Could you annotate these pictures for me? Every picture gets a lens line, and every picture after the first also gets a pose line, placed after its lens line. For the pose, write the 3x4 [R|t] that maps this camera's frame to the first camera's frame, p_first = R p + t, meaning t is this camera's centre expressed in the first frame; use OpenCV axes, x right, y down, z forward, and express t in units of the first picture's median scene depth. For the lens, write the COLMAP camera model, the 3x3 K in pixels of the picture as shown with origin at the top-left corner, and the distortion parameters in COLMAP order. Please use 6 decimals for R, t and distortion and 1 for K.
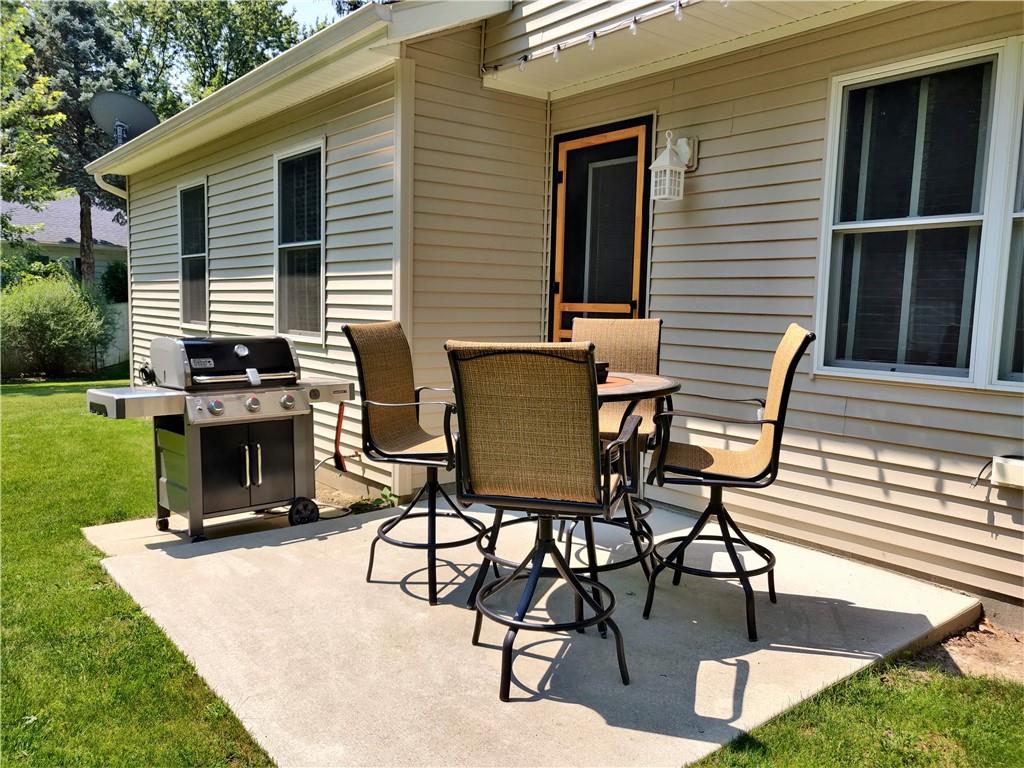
lens RADIAL K [[793.8, 0, 512.9], [0, 793.8, 386.4], [0, 0, 1]] dist [-0.030128, 0.050386]
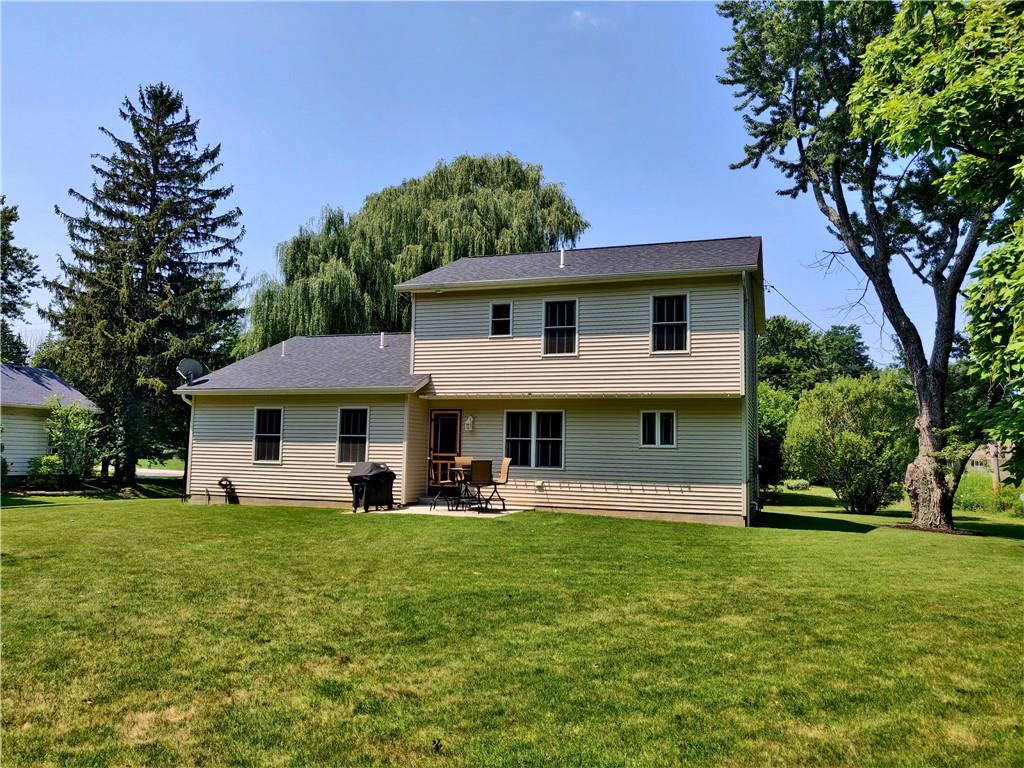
lens RADIAL K [[793.8, 0, 511.8], [0, 793.8, 383.6], [0, 0, 1]] dist [-0.030128, 0.050386]
pose [[0.852612, 0.044129, 0.520678, -1.870304], [0.055469, 0.983154, -0.174156, 0.288726], [-0.519592, 0.177369, 0.835801, -2.804971]]
